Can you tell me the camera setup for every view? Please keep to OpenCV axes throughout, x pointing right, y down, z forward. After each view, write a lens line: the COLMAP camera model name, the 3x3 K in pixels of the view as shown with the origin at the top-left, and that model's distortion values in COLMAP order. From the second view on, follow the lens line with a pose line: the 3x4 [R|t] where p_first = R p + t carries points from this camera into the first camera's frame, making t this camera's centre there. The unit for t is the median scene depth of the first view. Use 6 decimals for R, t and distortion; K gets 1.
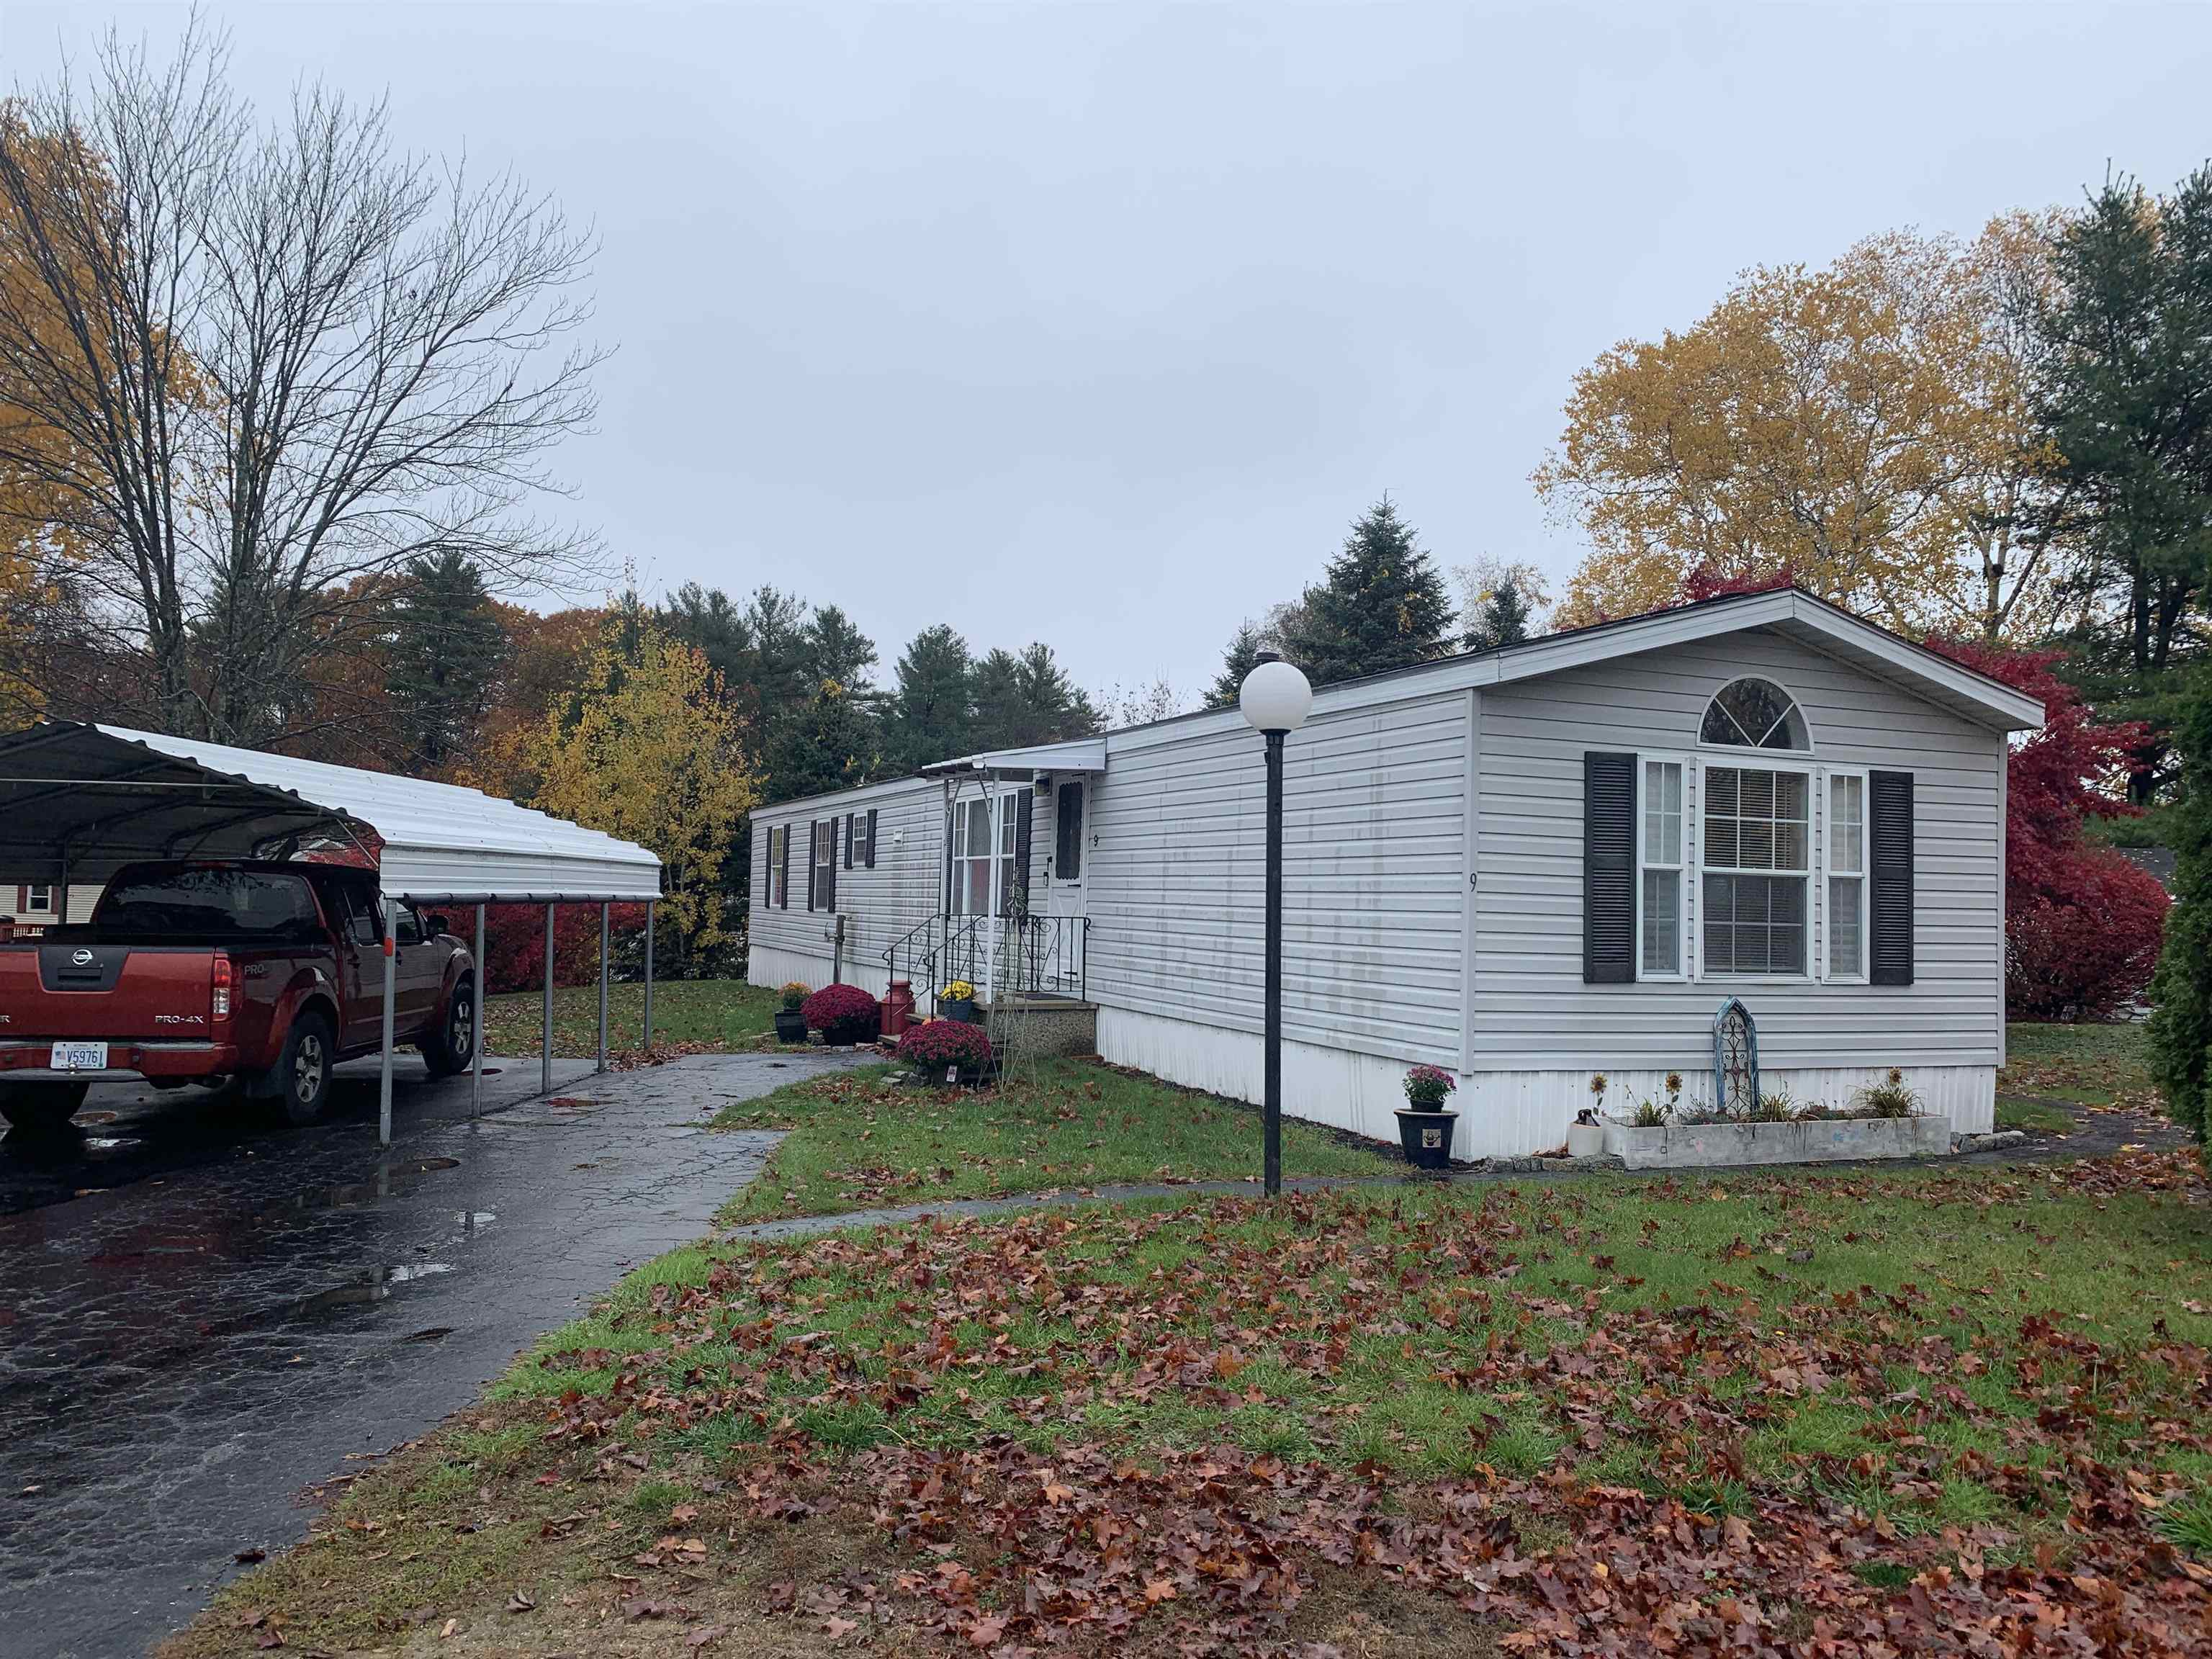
lens RADIAL K [[1694.6, 0, 1106.0], [0, 1694.6, 829.5], [0, 0, 1]] dist [0.045634, -0.058692]
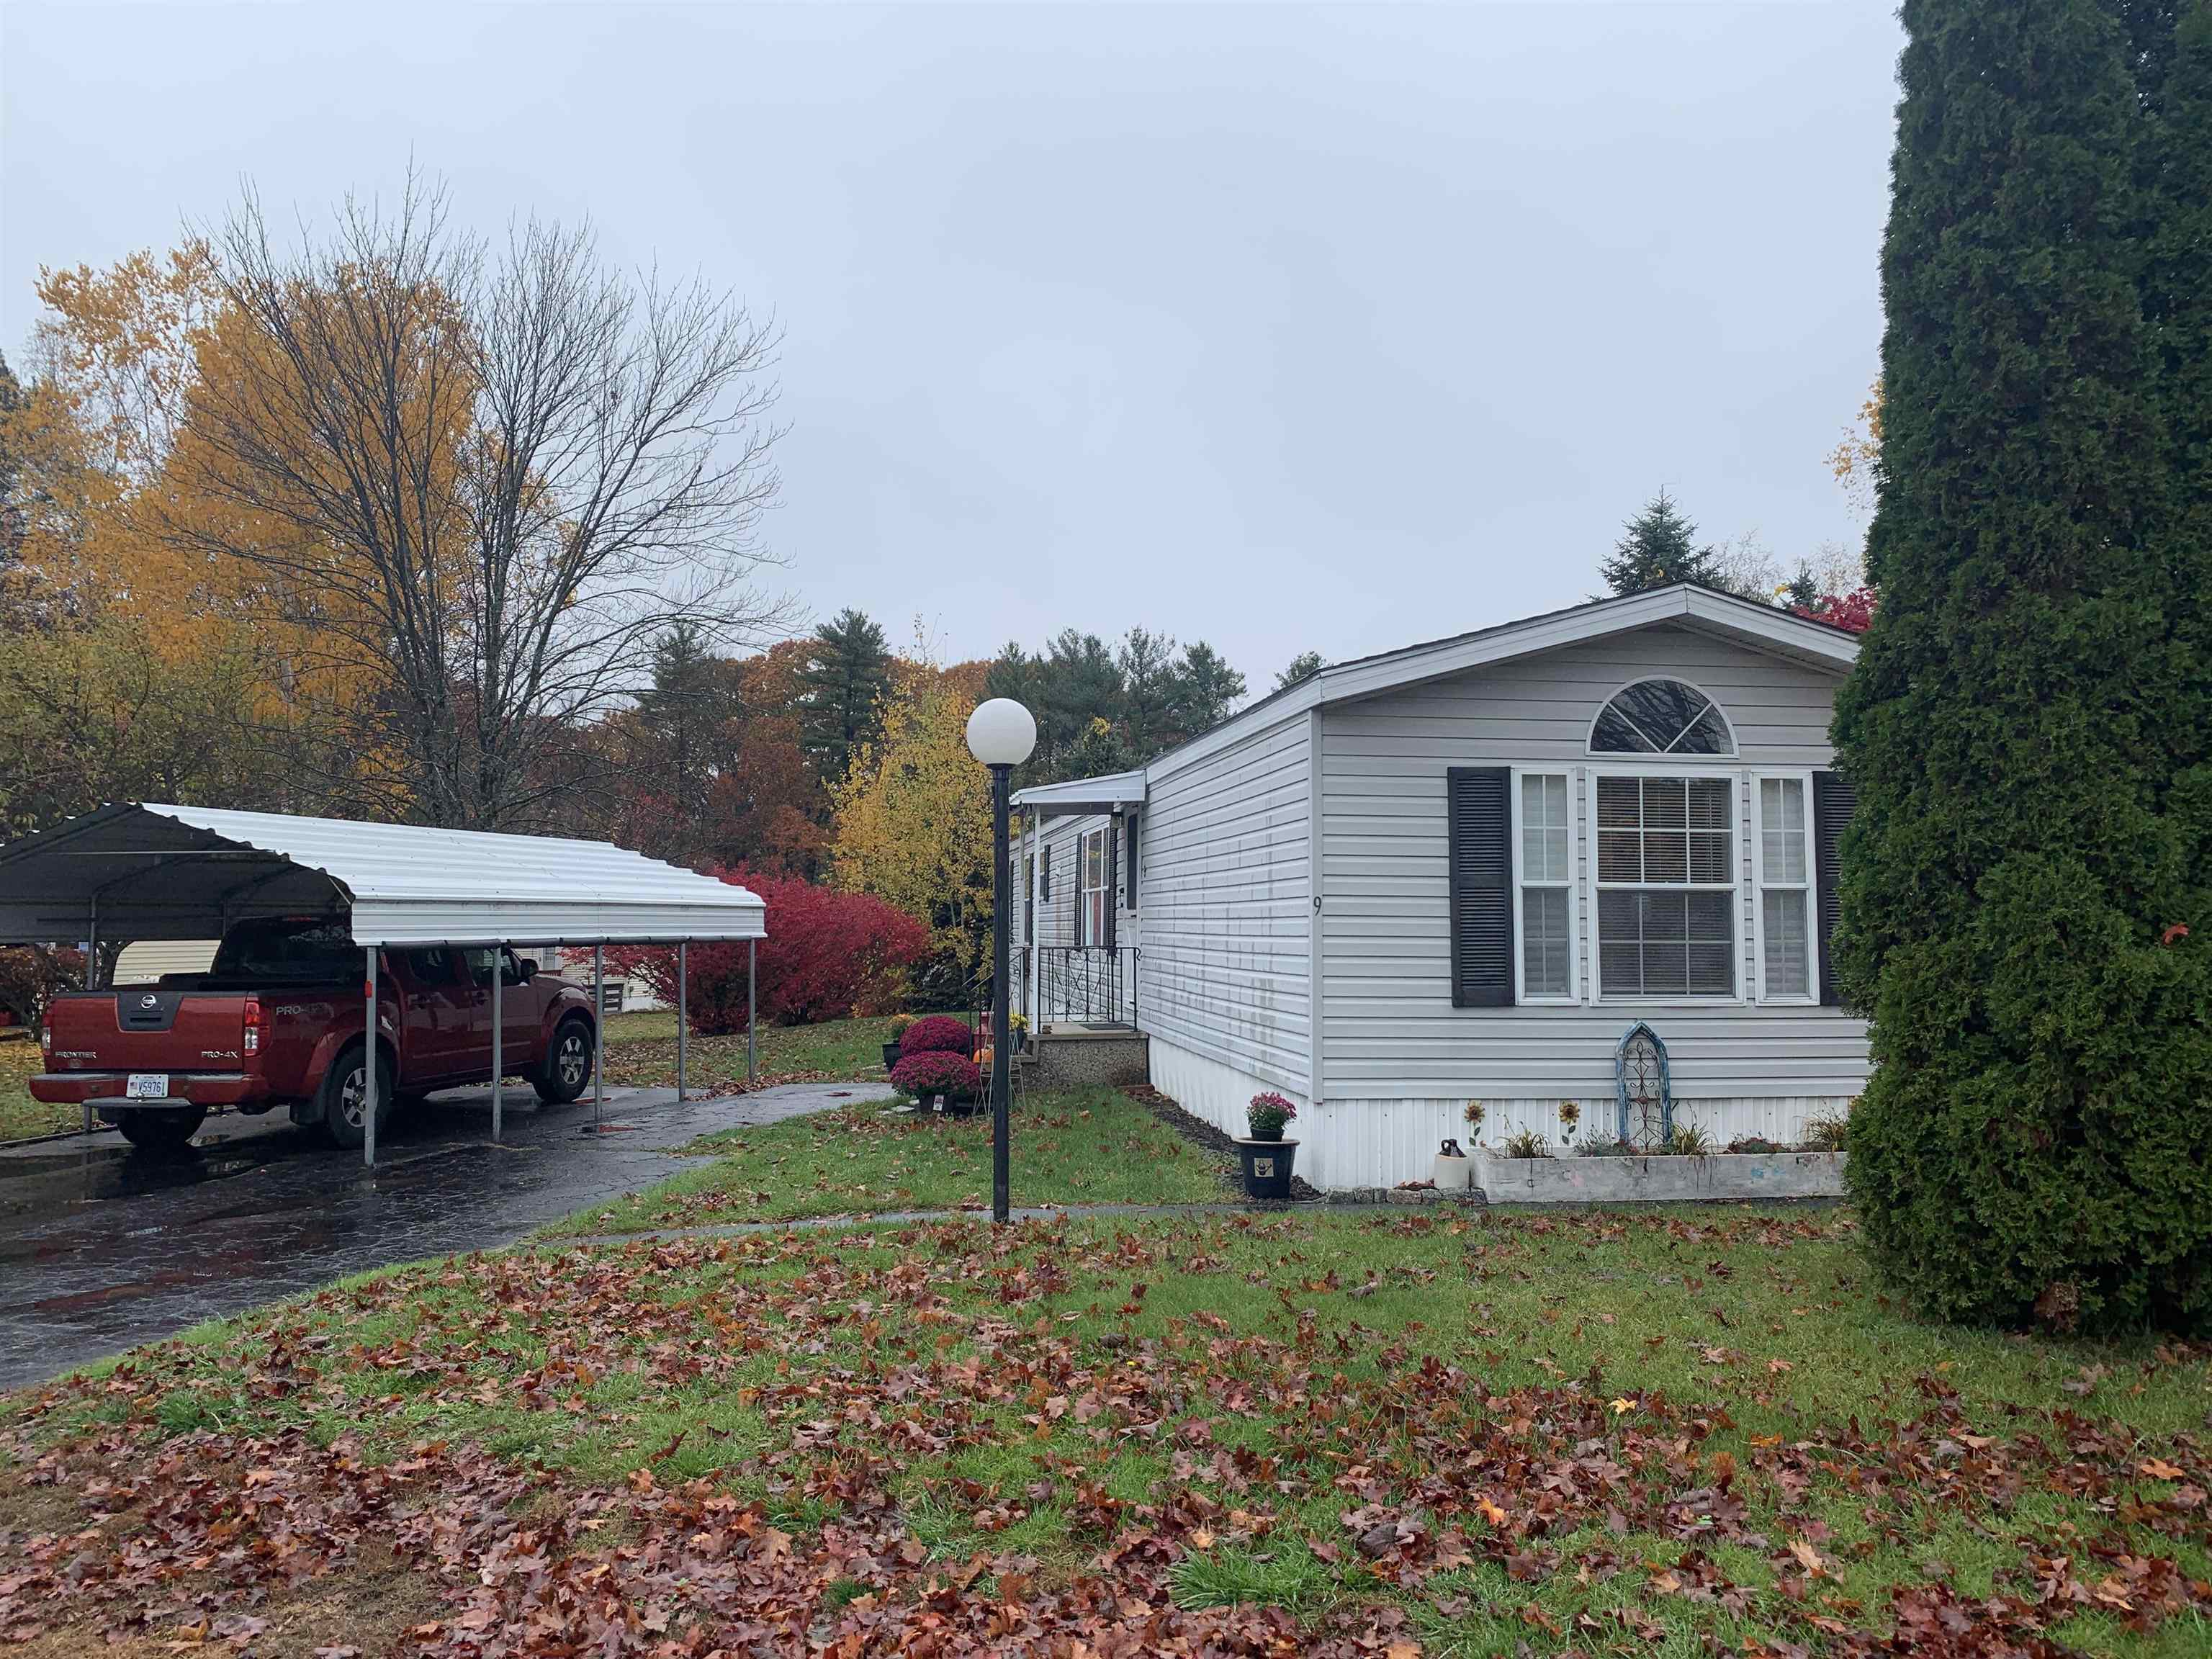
lens RADIAL K [[1699.2, 0, 1106.0], [0, 1699.2, 829.5], [0, 0, 1]] dist [0.064788, -0.062497]
pose [[0.968125, -0.037567, -0.247634, 0.322180], [0.033326, 0.999218, -0.021295, 0.003534], [0.248240, 0.012363, 0.968620, 0.015914]]
